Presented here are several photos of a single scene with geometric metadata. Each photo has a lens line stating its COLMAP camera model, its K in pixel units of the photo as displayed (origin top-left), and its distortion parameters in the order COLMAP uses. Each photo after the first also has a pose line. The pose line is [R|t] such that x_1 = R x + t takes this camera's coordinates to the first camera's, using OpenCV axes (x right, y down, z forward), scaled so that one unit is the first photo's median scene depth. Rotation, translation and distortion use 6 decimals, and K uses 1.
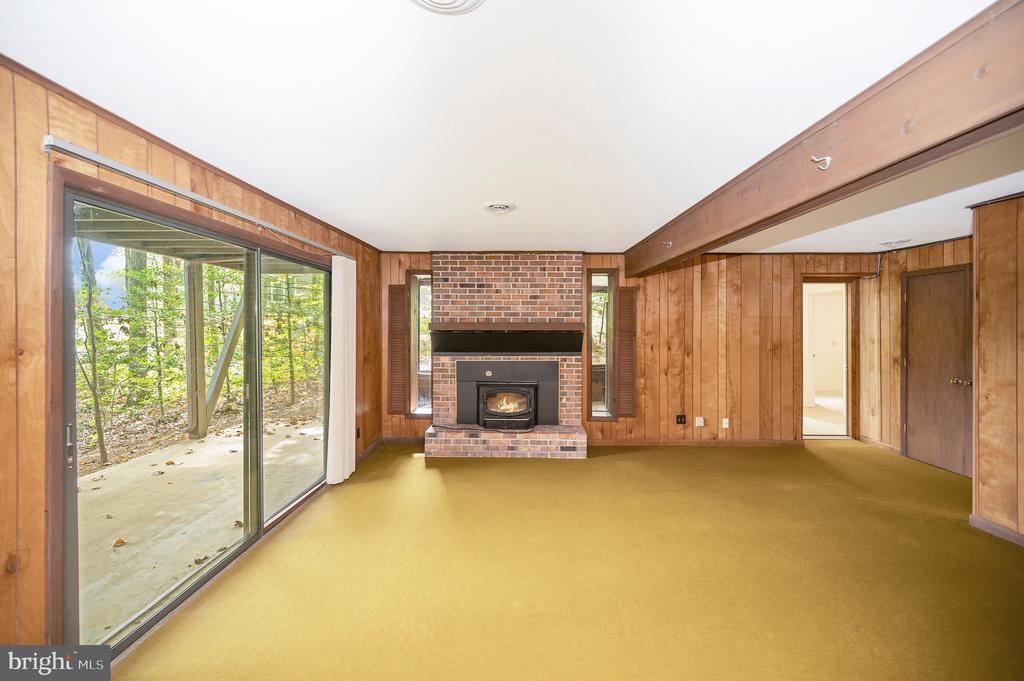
lens RADIAL K [[412.6, 0, 512.0], [0, 412.6, 333.9], [0, 0, 1]] dist [0.000442, 0.000039]
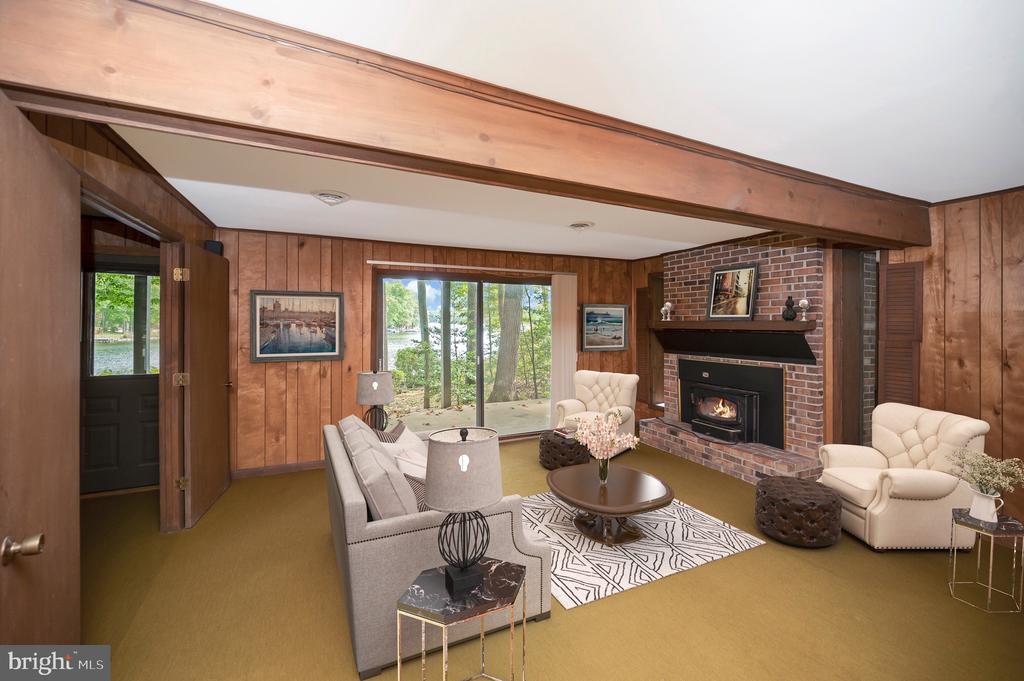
lens RADIAL K [[412.6, 0, 509.4], [0, 412.6, 330.0], [0, 0, 1]] dist [0.000442, 0.000039]
pose [[0.431266, 0.013958, -0.902117, 0.597346], [-0.009050, 0.999897, 0.011144, -0.012671], [0.902180, 0.003358, 0.431347, 0.185238]]
